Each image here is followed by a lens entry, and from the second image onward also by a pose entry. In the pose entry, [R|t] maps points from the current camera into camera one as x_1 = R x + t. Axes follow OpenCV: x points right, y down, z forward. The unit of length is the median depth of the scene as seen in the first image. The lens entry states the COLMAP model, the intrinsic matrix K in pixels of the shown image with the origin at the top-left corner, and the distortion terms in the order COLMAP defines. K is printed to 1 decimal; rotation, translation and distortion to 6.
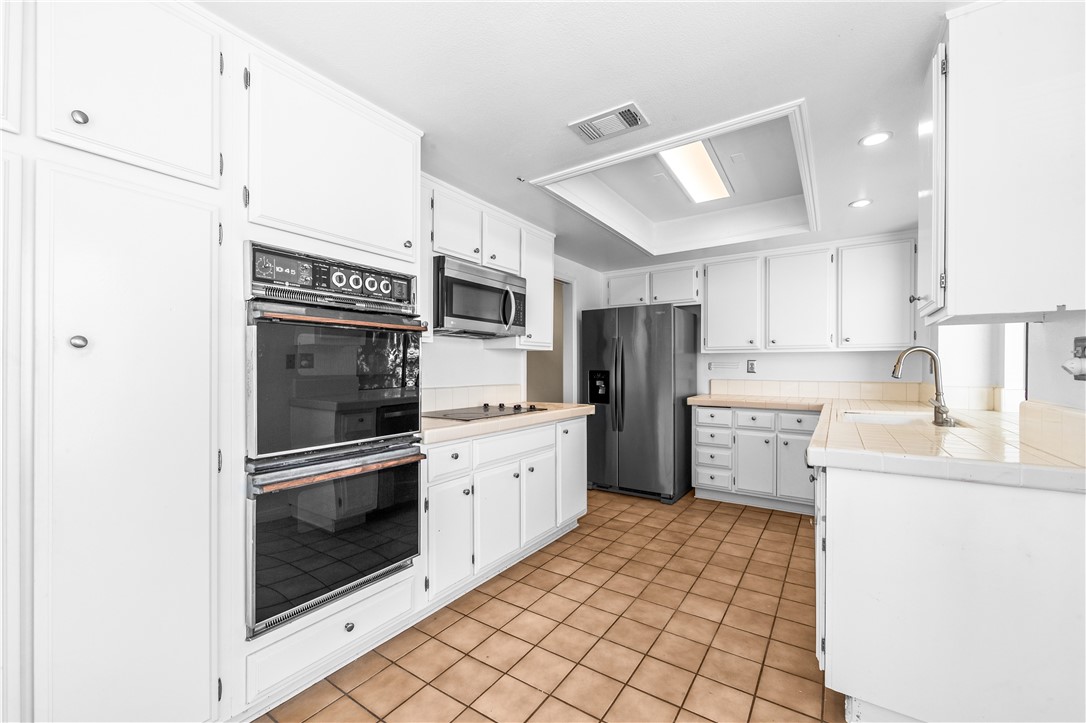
lens RADIAL K [[440.8, 0, 542.0], [0, 440.8, 363.1], [0, 0, 1]] dist [0.000719, 0.000064]
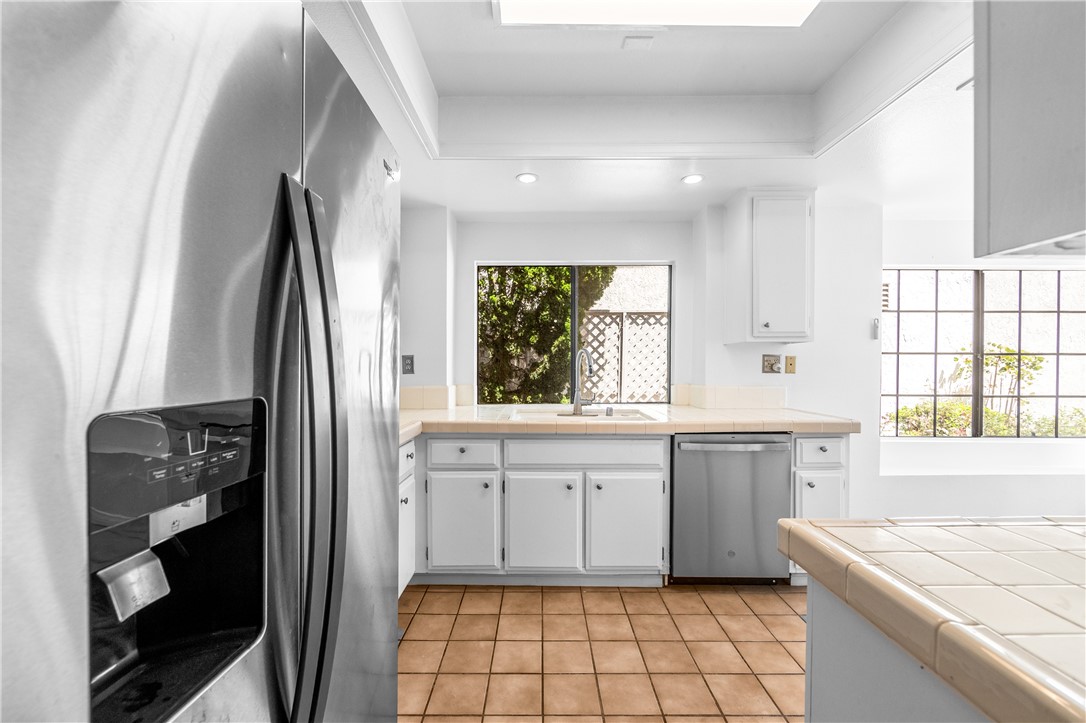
lens RADIAL K [[440.8, 0, 541.7], [0, 440.8, 372.0], [0, 0, 1]] dist [0.000719, 0.000064]
pose [[-0.558966, -0.003014, 0.829185, -0.022831], [-0.007051, 0.999975, -0.001118, 0.018430], [-0.829161, -0.006471, -0.558973, 1.474086]]
